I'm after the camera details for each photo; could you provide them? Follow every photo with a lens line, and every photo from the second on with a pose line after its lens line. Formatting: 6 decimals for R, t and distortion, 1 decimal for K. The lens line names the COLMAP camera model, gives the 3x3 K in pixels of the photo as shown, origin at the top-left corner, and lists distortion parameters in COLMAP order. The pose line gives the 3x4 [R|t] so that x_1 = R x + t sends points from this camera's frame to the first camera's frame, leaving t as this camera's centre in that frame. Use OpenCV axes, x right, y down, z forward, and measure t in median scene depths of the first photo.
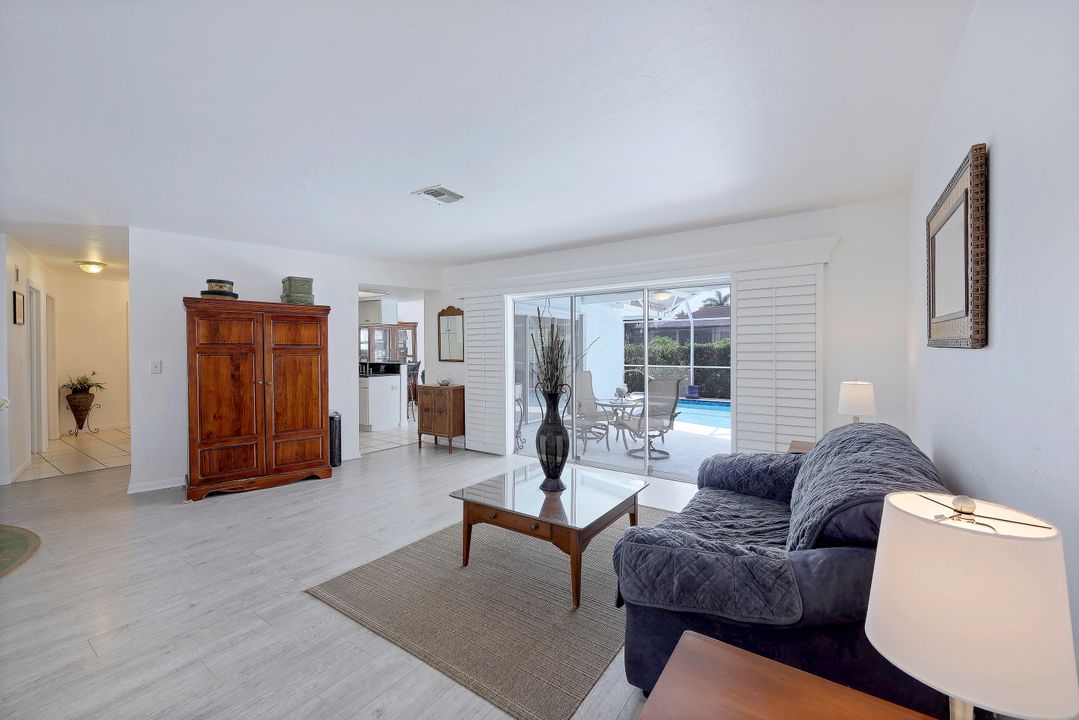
lens RADIAL K [[437.0, 0, 534.9], [0, 437.0, 357.1], [0, 0, 1]] dist [0.001404, -0.000393]
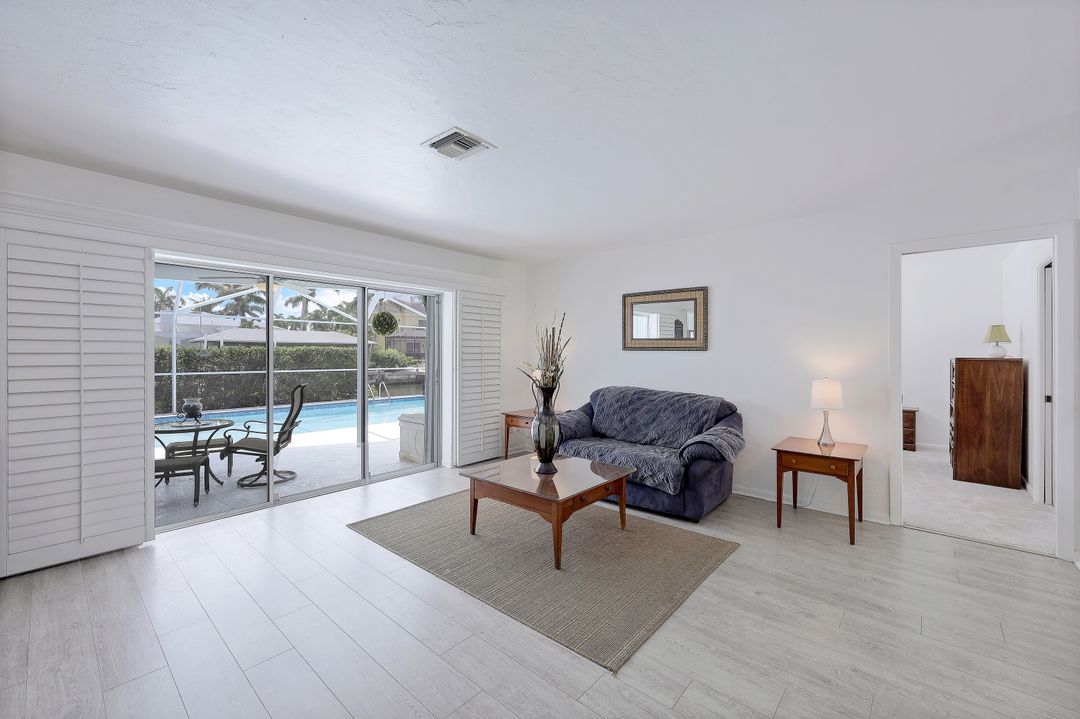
lens RADIAL K [[437.4, 0, 538.5], [0, 437.4, 354.3], [0, 0, 1]] dist [0.001404, -0.000393]
pose [[0.114735, 0.001462, 0.993395, -0.567635], [0.016994, 0.999850, -0.003435, 0.000733], [-0.993251, 0.017276, 0.114693, 0.462369]]
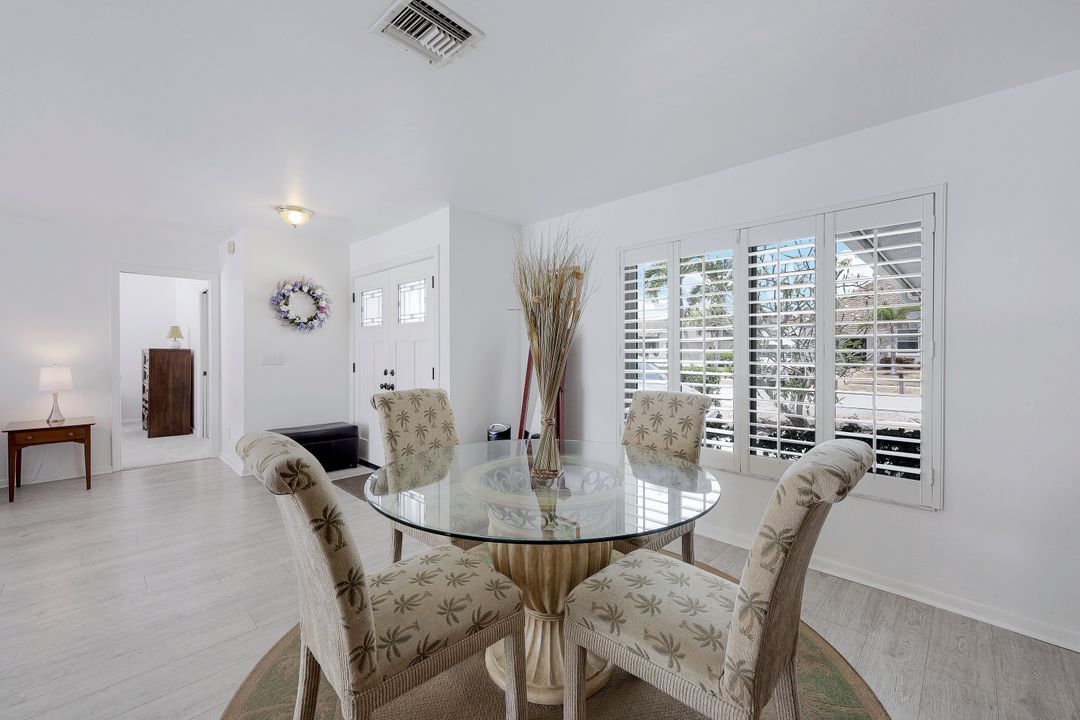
lens RADIAL K [[437.4, 0, 531.6], [0, 437.4, 355.5], [0, 0, 1]] dist [0.001404, -0.000393]
pose [[-0.985719, -0.005622, 0.168307, -0.817453], [-0.000583, 0.999551, 0.029972, 0.001472], [-0.168400, 0.029445, -0.985279, 0.721745]]
